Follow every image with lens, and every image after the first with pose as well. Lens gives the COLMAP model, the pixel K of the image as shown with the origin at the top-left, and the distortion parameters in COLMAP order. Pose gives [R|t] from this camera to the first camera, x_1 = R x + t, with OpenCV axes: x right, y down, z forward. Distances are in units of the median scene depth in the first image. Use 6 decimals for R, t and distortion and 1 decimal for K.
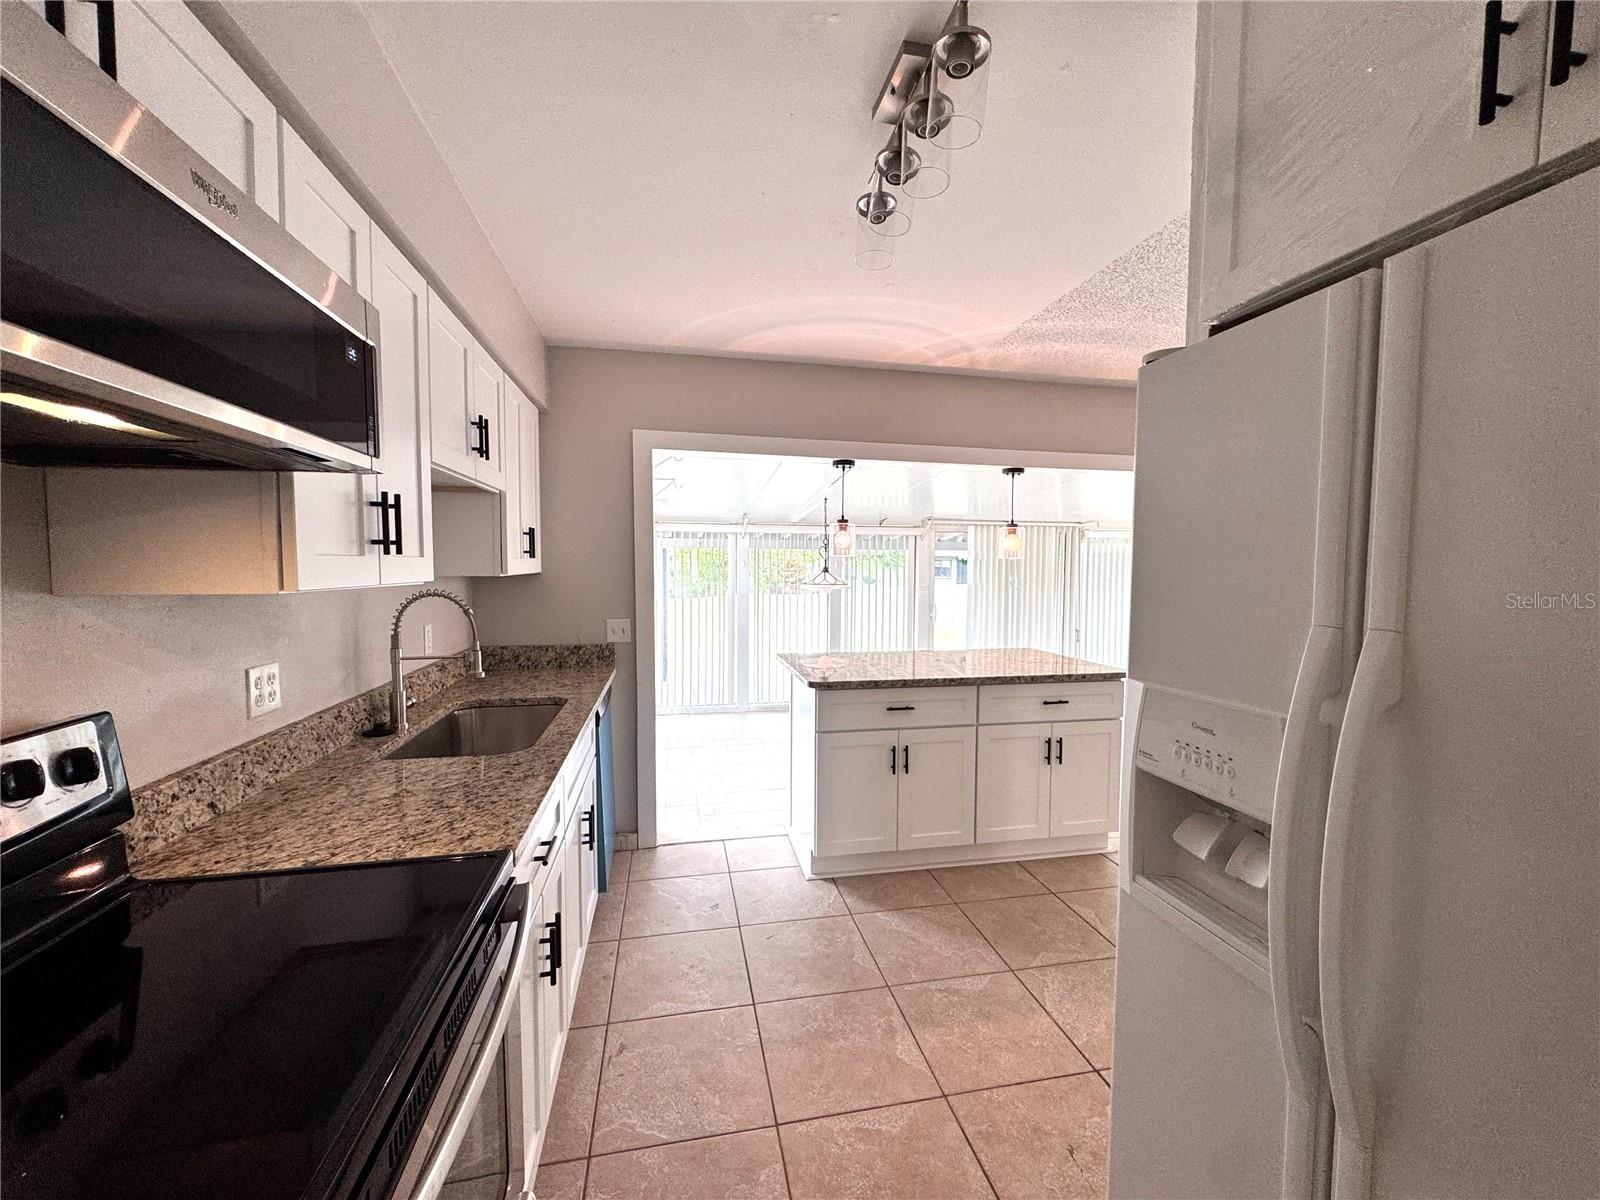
lens RADIAL K [[637.1, 0, 801.3], [0, 637.1, 599.7], [0, 0, 1]] dist [-0.005116, 0.001061]
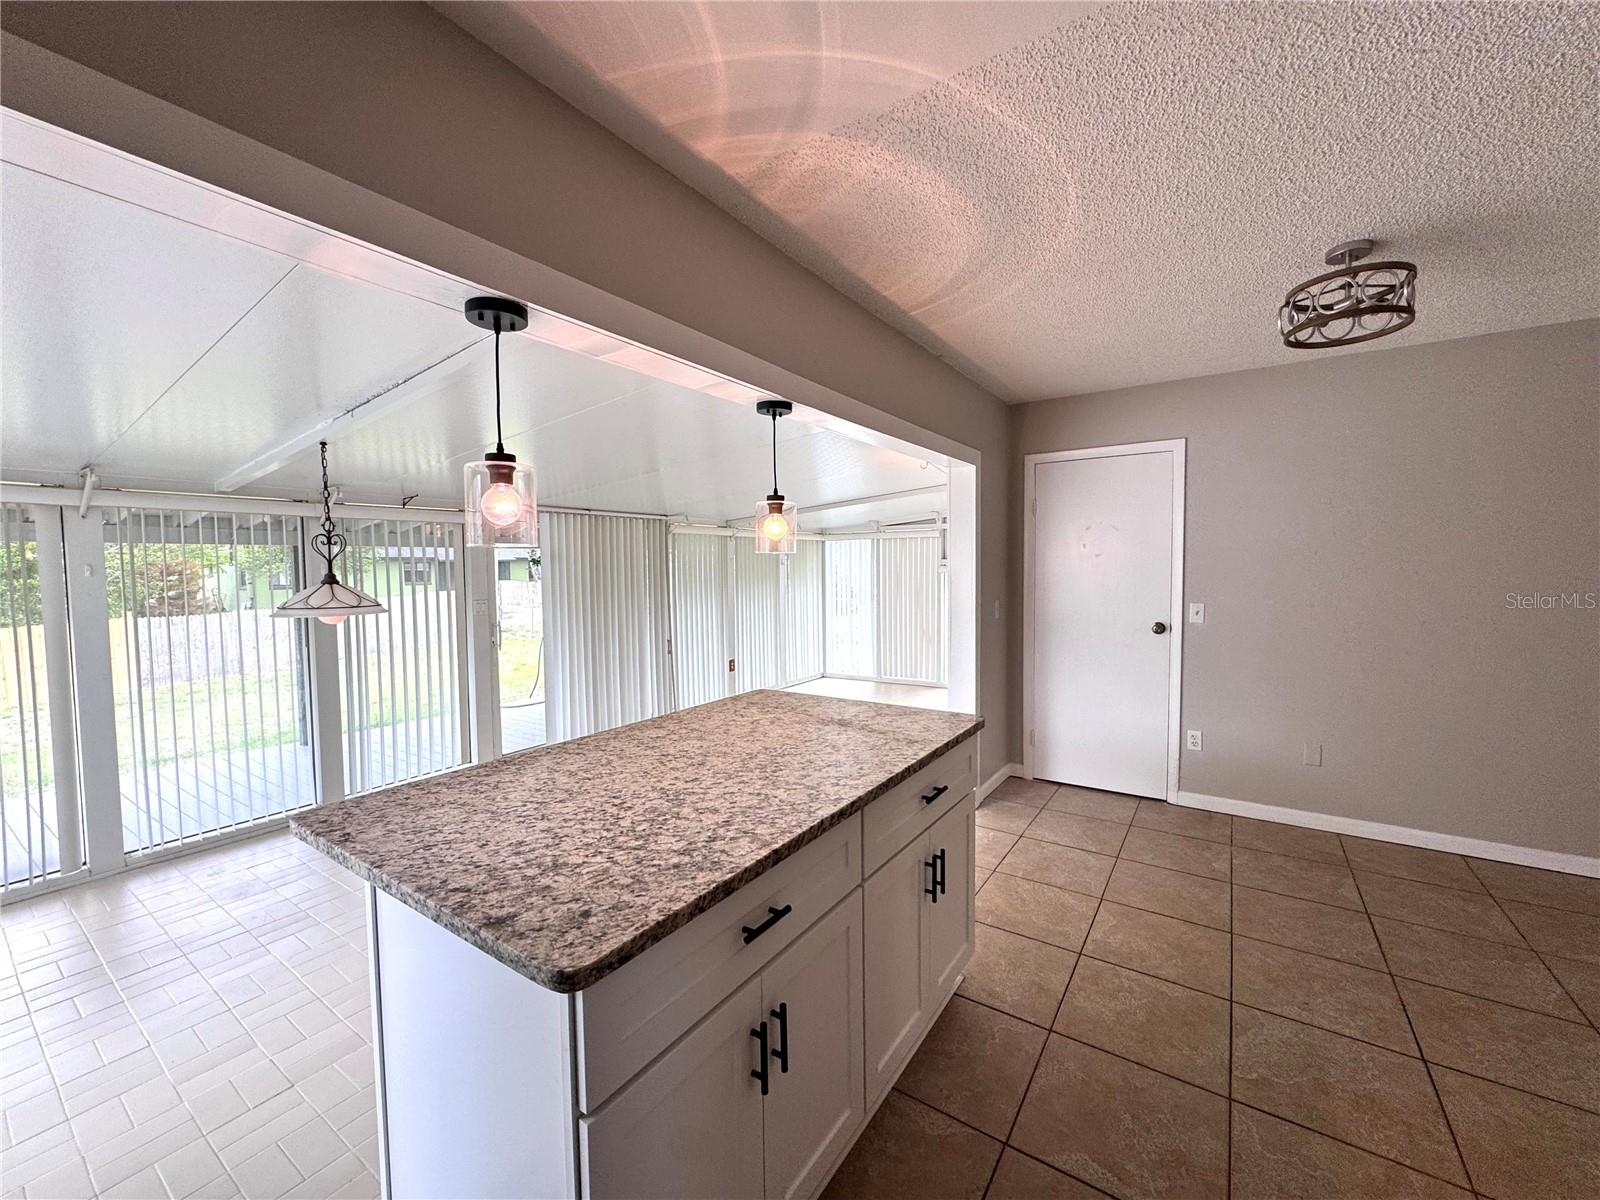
lens RADIAL K [[637.1, 0, 801.2], [0, 637.1, 600.2], [0, 0, 1]] dist [-0.005116, 0.001061]
pose [[0.714808, -0.052225, 0.697368, -0.095683], [0.052963, 0.998386, 0.020481, -0.037493], [-0.697313, 0.022295, 0.716420, 0.667935]]
